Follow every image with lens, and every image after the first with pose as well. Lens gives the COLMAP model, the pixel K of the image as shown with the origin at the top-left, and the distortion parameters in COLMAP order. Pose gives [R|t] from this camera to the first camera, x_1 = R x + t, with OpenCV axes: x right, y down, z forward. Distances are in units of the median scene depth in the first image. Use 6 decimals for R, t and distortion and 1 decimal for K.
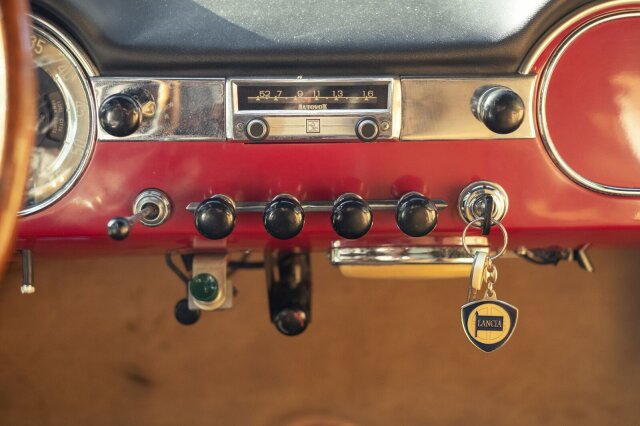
lens RADIAL K [[990.6, 0, 320.1], [0, 990.6, 213.0], [0, 0, 1]] dist [-0.155930, 0.000000]
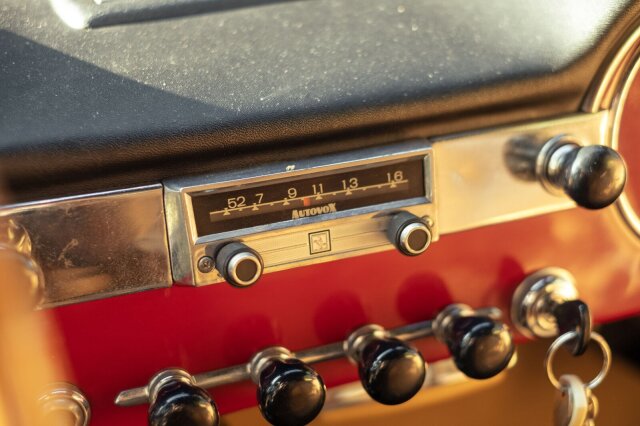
lens RADIAL K [[990.6, 0, 319.9], [0, 990.6, 212.9], [0, 0, 1]] dist [-0.155930, 0.000000]
pose [[0.936734, -0.160443, 0.311108, -0.194957], [0.144193, 0.986725, 0.074709, -0.151612], [-0.318965, -0.025122, 0.947433, 0.418411]]
